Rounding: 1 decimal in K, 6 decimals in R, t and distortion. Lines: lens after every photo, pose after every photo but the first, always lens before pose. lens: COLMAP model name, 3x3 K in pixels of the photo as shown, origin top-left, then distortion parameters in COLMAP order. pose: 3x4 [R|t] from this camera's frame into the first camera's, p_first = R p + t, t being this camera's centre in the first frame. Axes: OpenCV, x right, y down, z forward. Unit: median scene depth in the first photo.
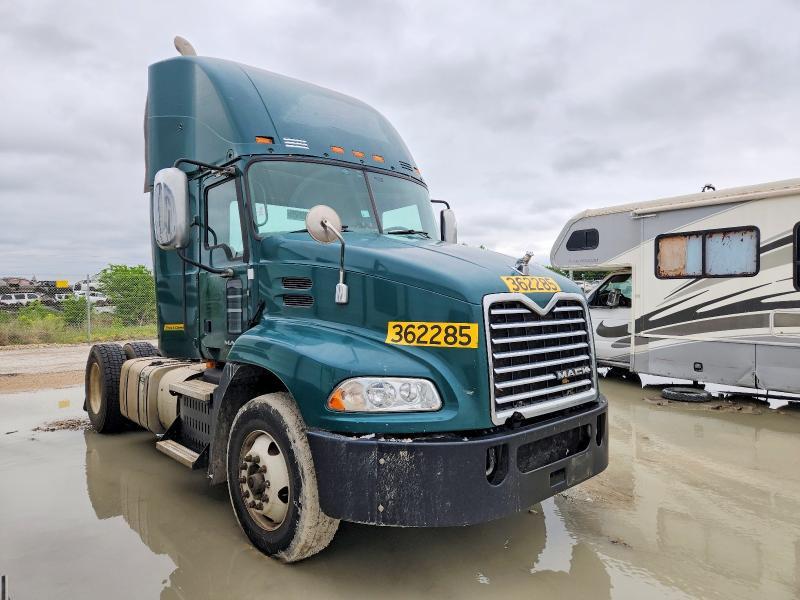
lens RADIAL K [[541.8, 0, 393.1], [0, 541.8, 294.8], [0, 0, 1]] dist [0.008541, 0.001626]
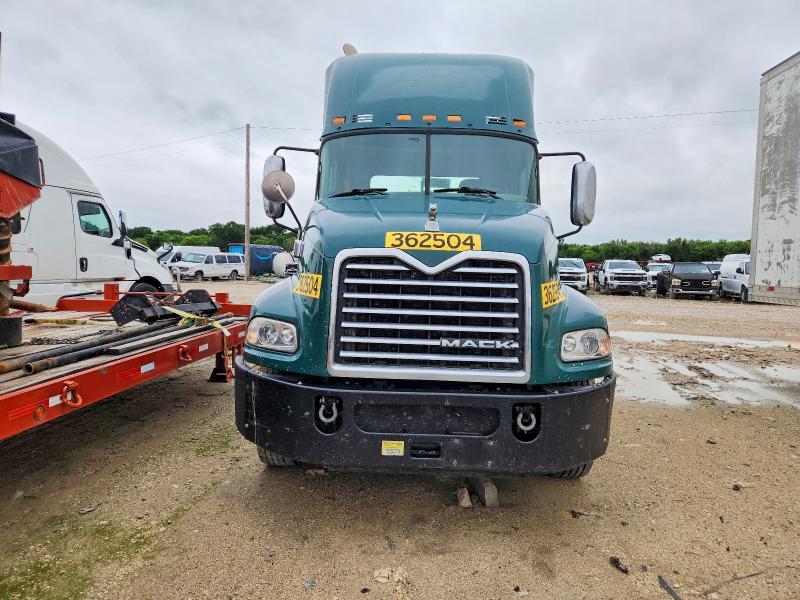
lens RADIAL K [[541.8, 0, 402.4], [0, 541.8, 293.8], [0, 0, 1]] dist [0.008541, 0.001626]
pose [[0.721398, 0.061412, -0.689792, 0.864051], [-0.033777, 0.997995, 0.053526, 0.023448], [0.691696, -0.015315, 0.722026, 0.316071]]
